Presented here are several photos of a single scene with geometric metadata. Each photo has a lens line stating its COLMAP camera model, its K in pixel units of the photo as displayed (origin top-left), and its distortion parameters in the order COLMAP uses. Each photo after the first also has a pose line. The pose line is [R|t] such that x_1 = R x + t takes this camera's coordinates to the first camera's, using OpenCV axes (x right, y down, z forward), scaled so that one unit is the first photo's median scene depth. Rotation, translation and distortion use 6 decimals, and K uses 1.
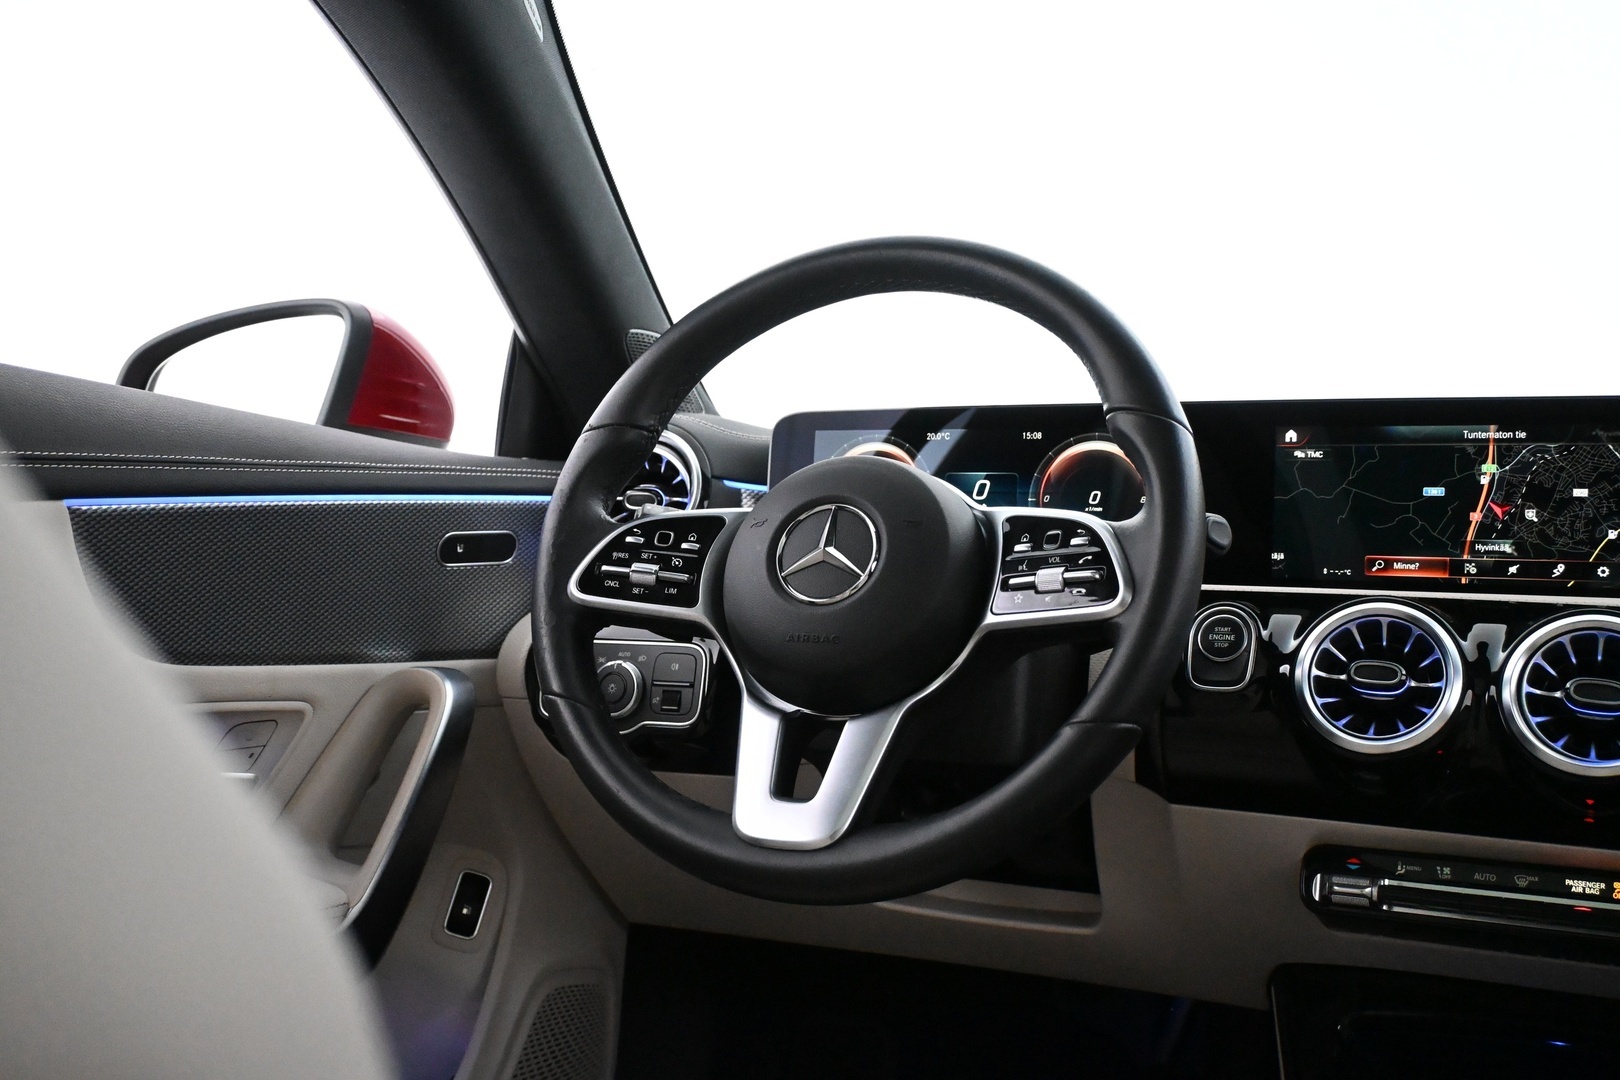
lens RADIAL K [[1548.4, 0, 806.2], [0, 1548.4, 523.6], [0, 0, 1]] dist [-0.012970, 0.000000]
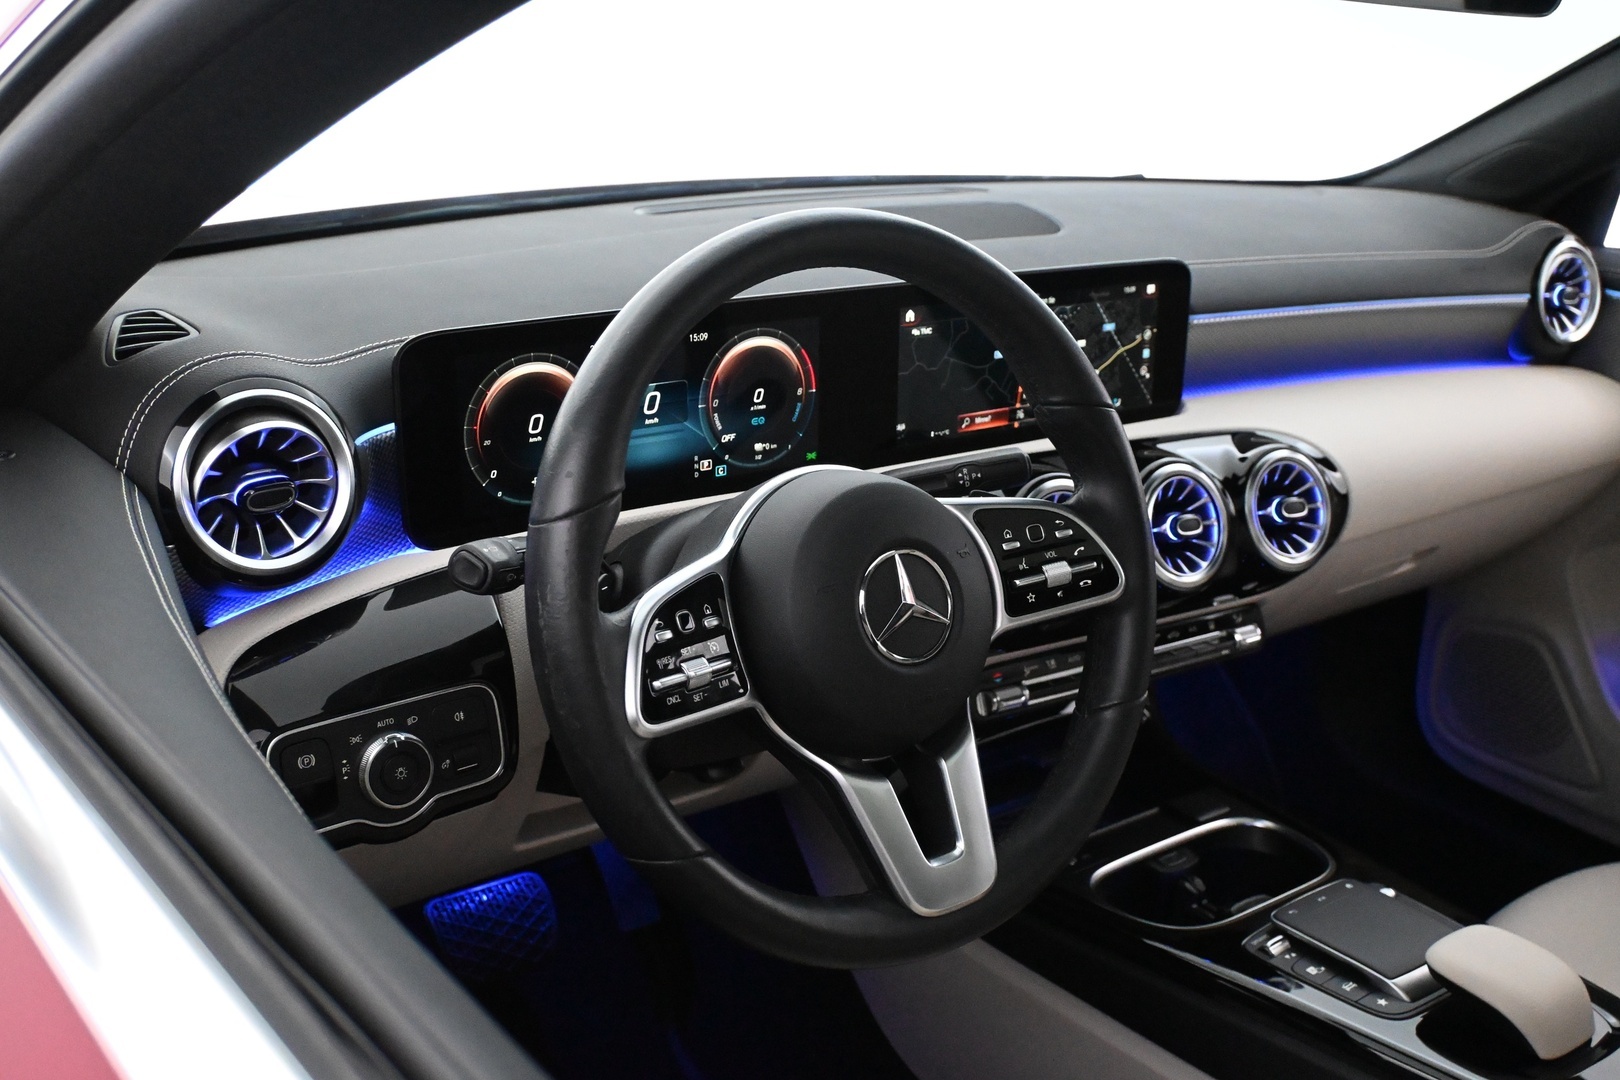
lens RADIAL K [[1664.6, 0, 812.9], [0, 1664.6, 536.6], [0, 0, 1]] dist [-0.000346, 0.000000]
pose [[0.474339, -0.295487, 0.829271, -0.776184], [-0.047473, 0.932030, 0.359257, -0.351182], [-0.879061, -0.209777, 0.428071, 0.579046]]
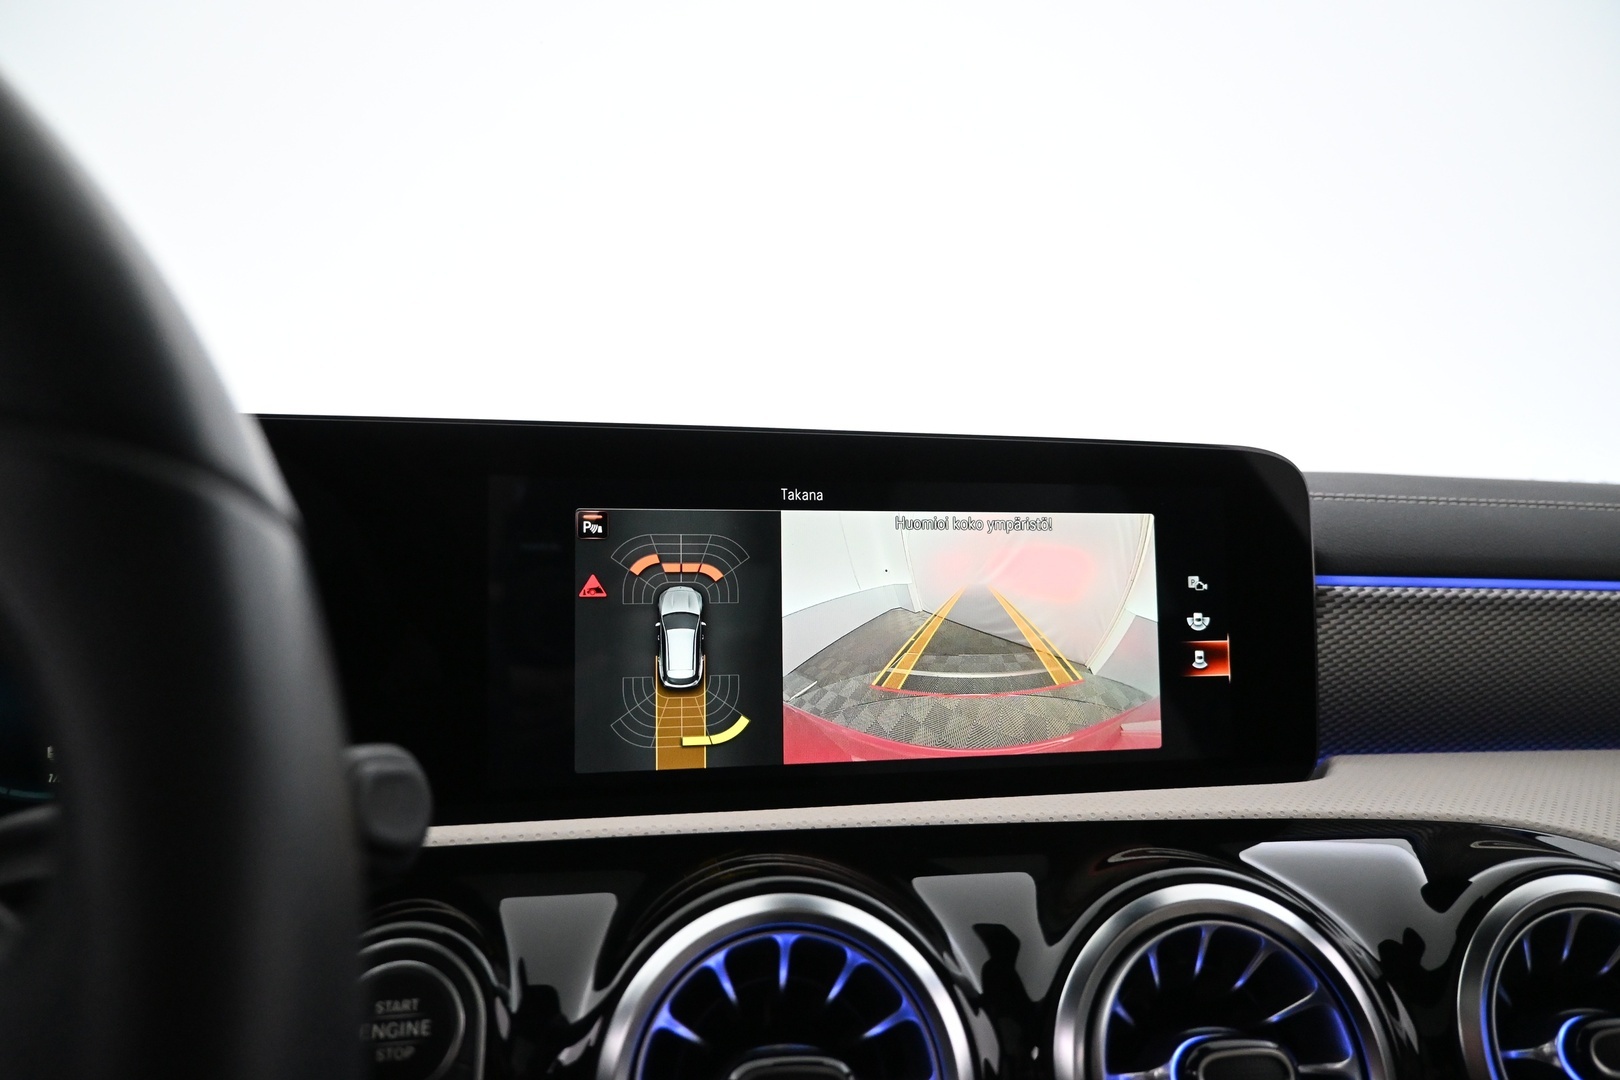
lens RADIAL K [[1096.5, 0, 806.0], [0, 1096.5, 542.2], [0, 0, 1]] dist [-0.001882, -0.000346]
pose [[0.784314, -0.022047, 0.619973, 0.182953], [0.008719, 0.999661, 0.024518, -0.053468], [-0.620303, -0.013824, 0.784240, 0.726743]]
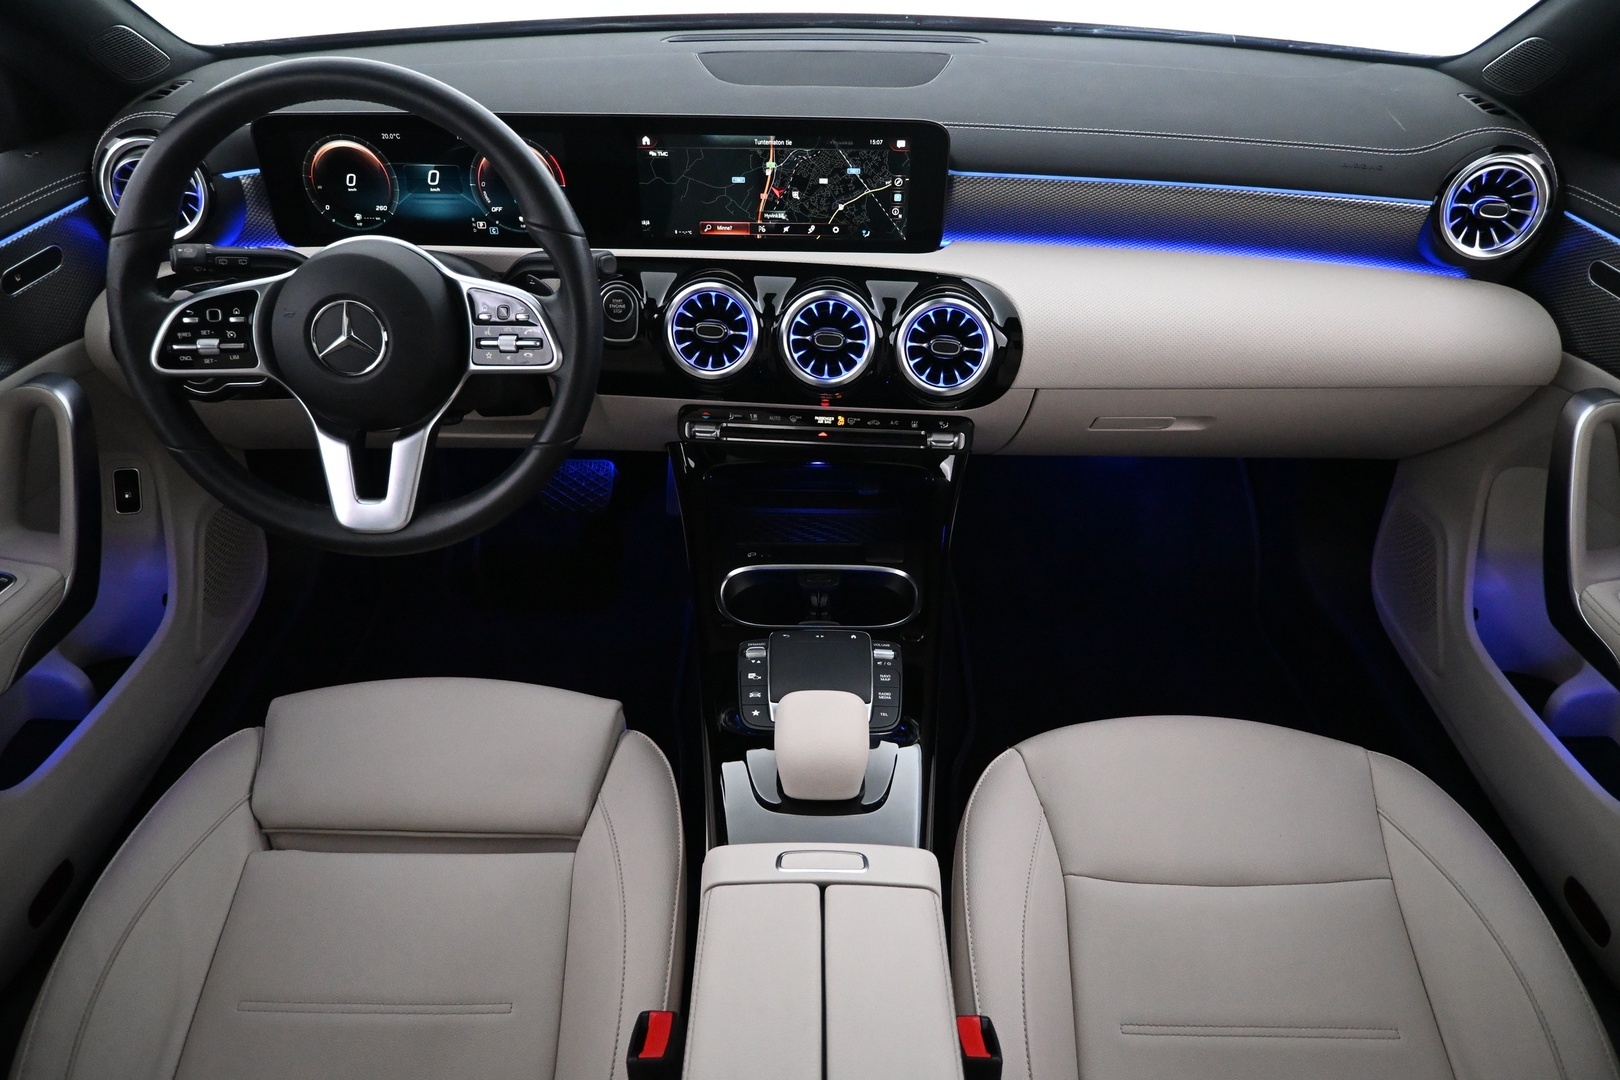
lens RADIAL K [[1096.5, 0, 813.5], [0, 1096.5, 542.2], [0, 0, 1]] dist [-0.001882, -0.000346]
pose [[0.911265, -0.257780, 0.321163, 0.028597], [0.010172, 0.793712, 0.608208, -0.416575], [-0.411695, -0.550972, 0.725904, -0.031794]]
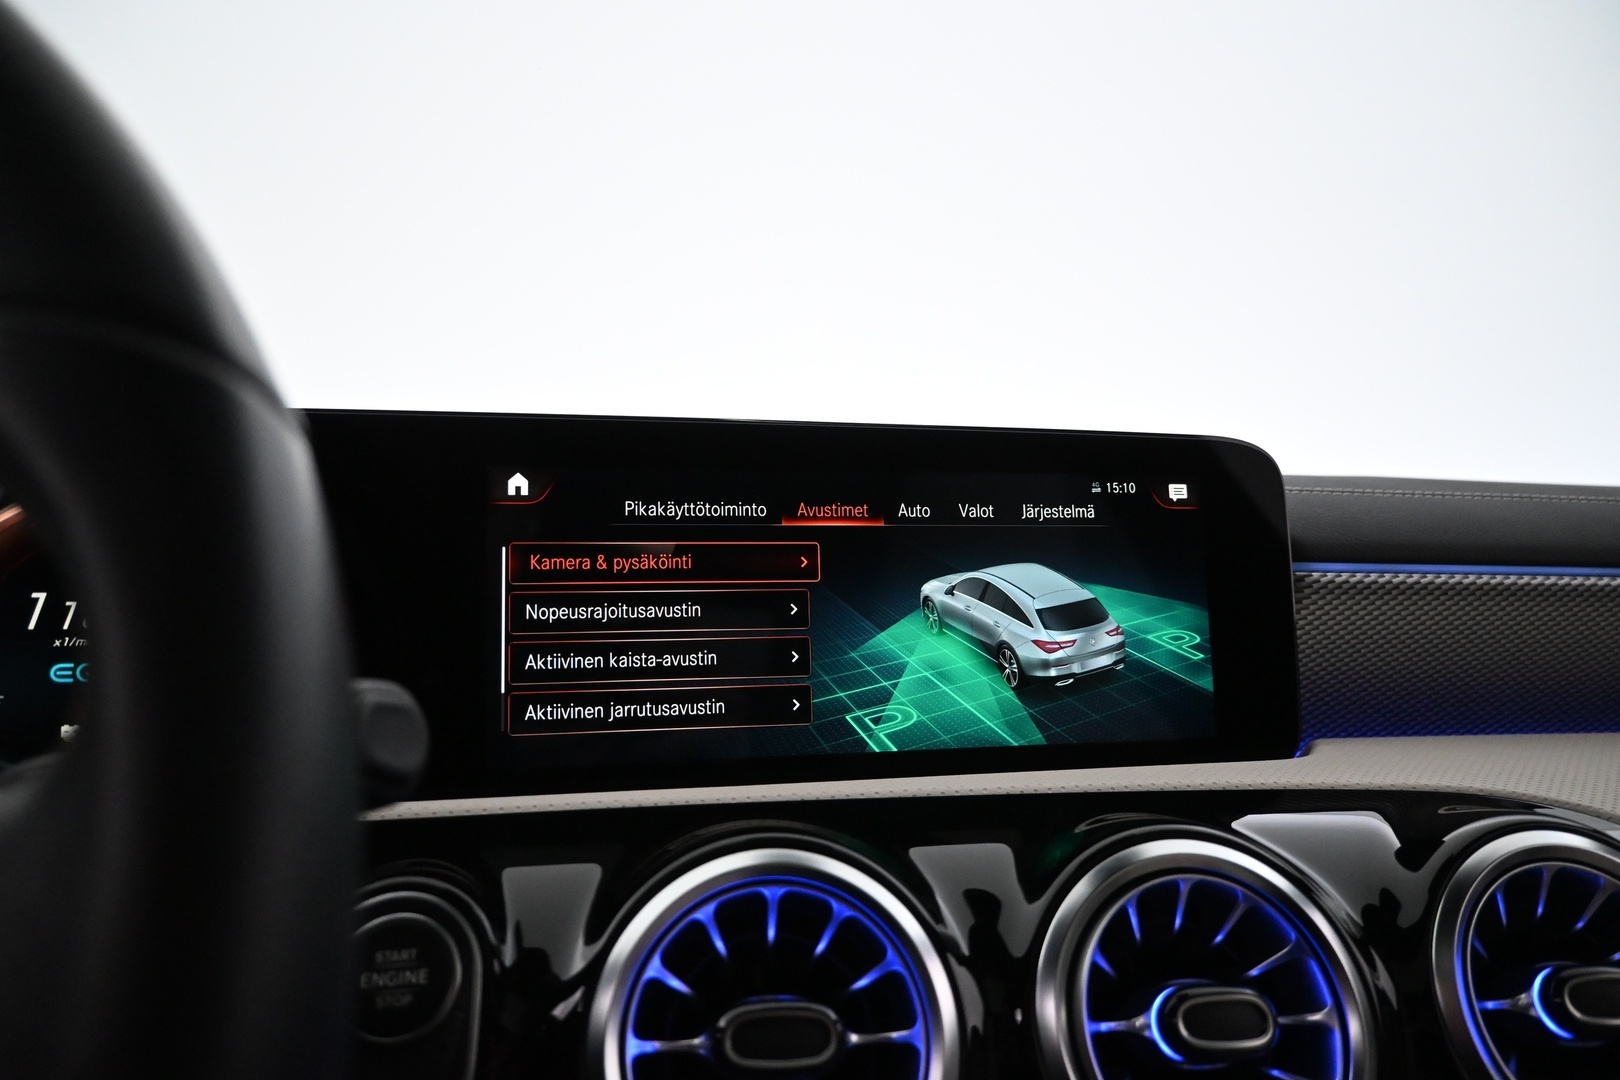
lens RADIAL K [[1096.5, 0, 807.6], [0, 1096.5, 540.1], [0, 0, 1]] dist [-0.001882, -0.000346]
pose [[0.787340, -0.002743, 0.616513, 0.179571], [0.022697, 0.999441, -0.024539, -0.029562], [-0.616101, 0.033313, 0.786962, 0.711660]]
